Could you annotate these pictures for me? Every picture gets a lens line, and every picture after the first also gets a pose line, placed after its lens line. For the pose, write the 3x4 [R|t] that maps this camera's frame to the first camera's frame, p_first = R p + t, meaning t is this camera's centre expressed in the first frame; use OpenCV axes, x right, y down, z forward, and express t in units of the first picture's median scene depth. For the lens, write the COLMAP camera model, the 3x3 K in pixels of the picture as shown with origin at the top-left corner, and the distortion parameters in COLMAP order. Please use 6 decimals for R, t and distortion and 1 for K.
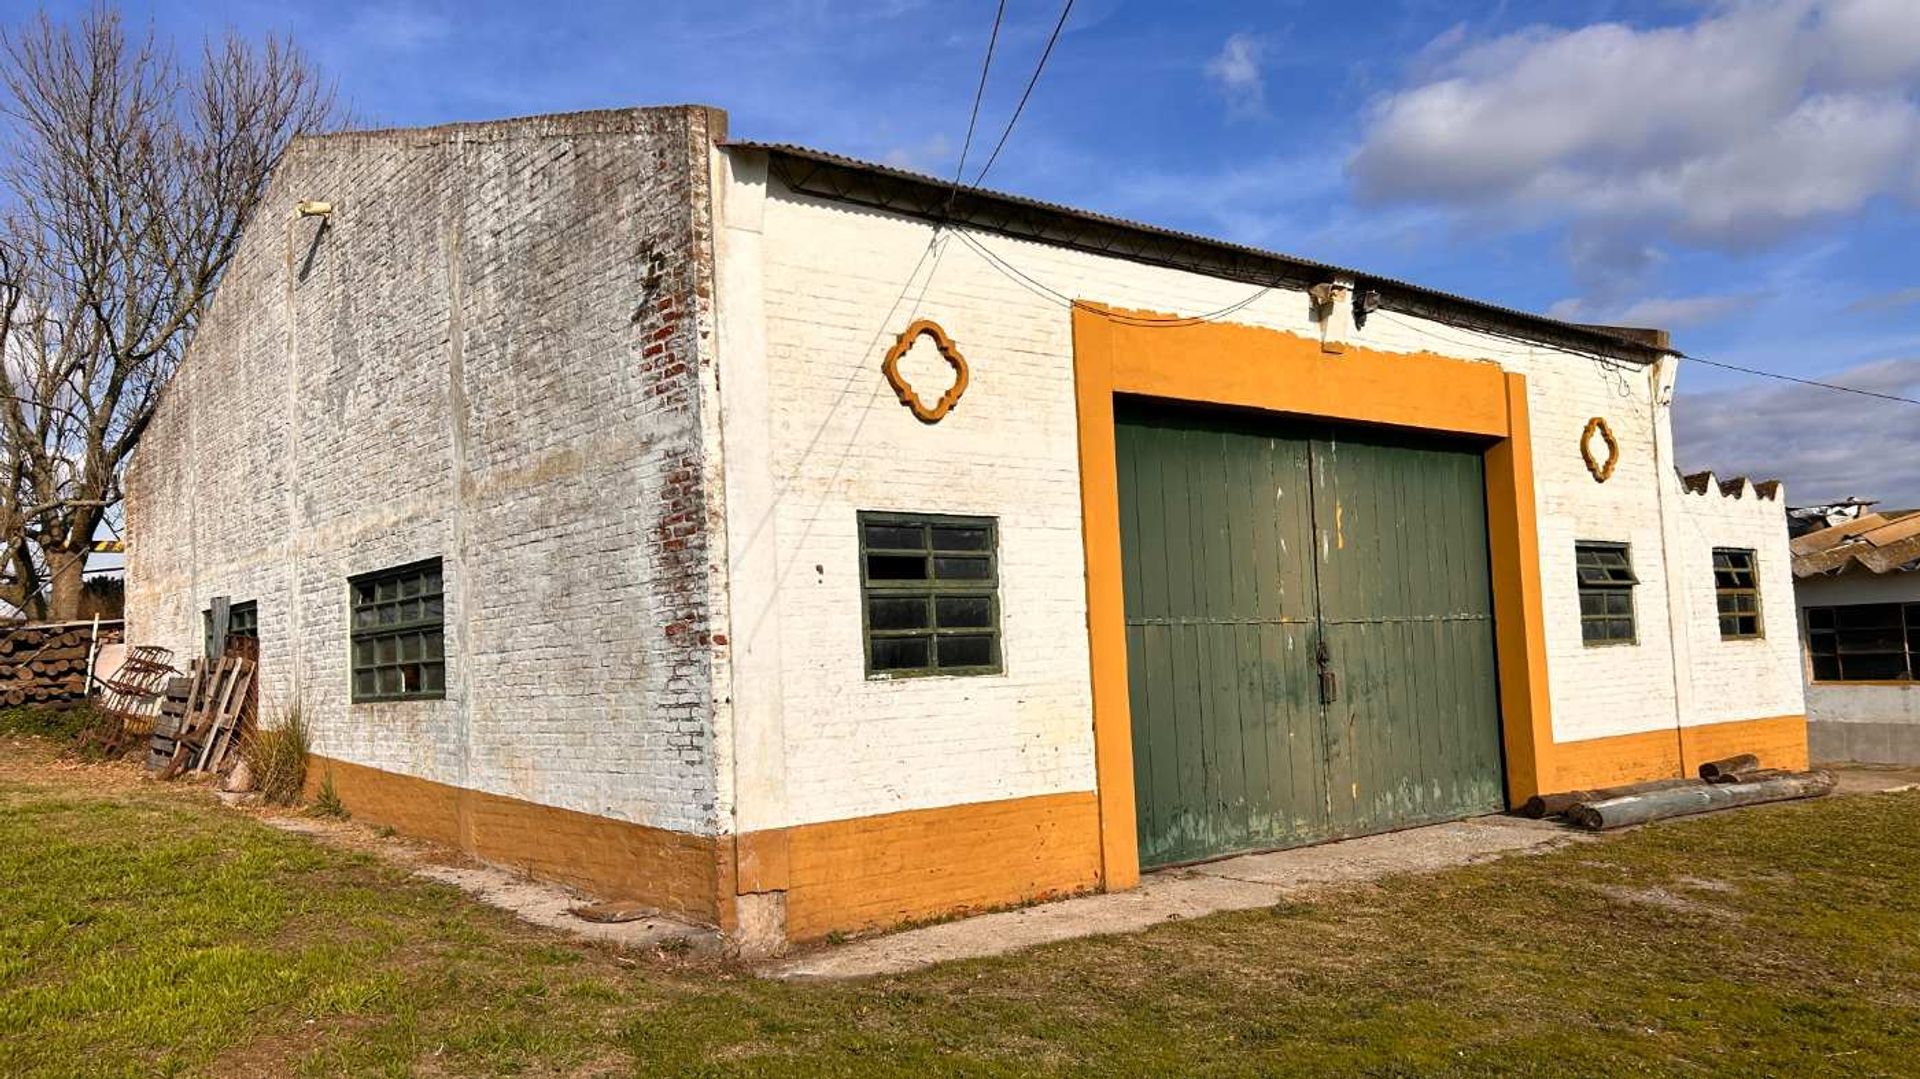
lens RADIAL K [[1436.4, 0, 960.0], [0, 1436.4, 539.5], [0, 0, 1]] dist [0.070833, -0.003475]
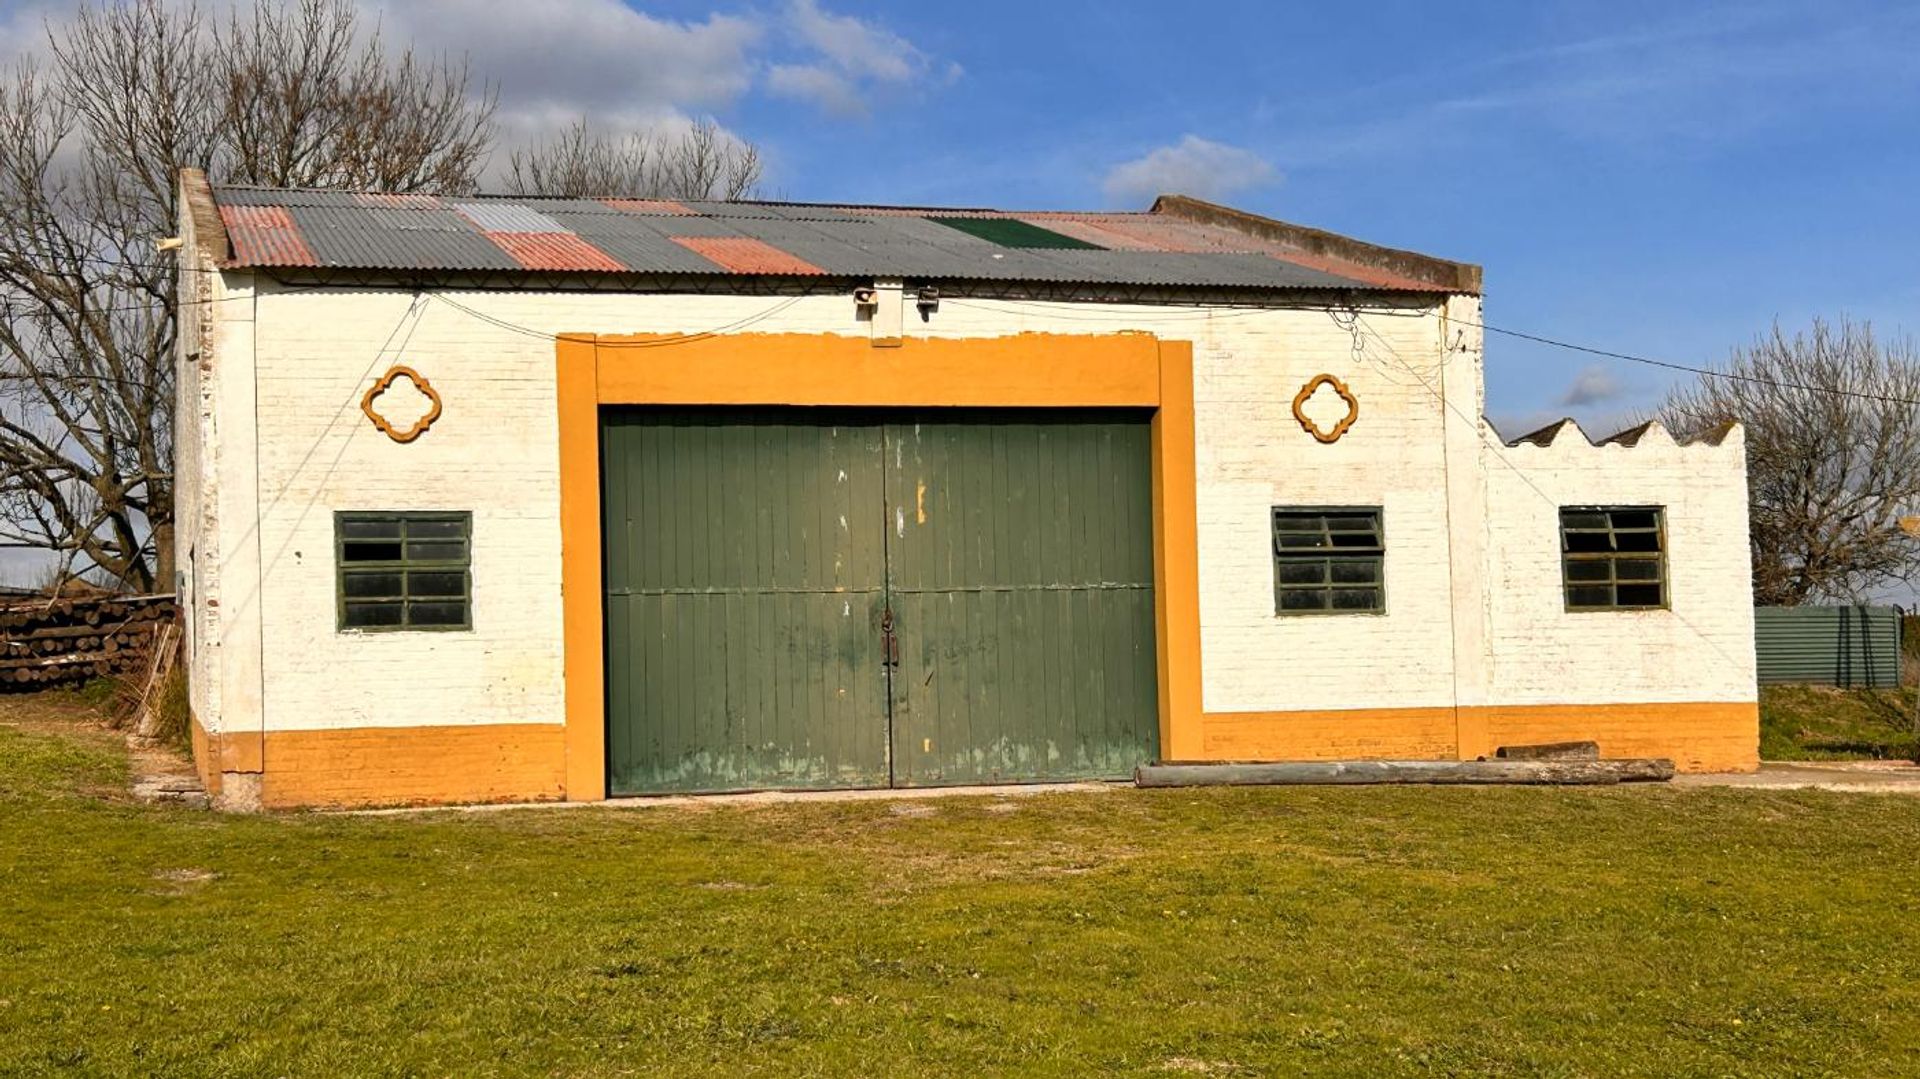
lens RADIAL K [[2616.1, 0, 960.0], [0, 2616.1, 539.5], [0, 0, 1]] dist [0.223071, -0.825379]
pose [[0.924705, -0.009778, -0.380558, 1.278354], [0.022416, 0.999334, 0.028793, -0.046329], [0.380023, -0.035155, 0.924309, -0.991402]]
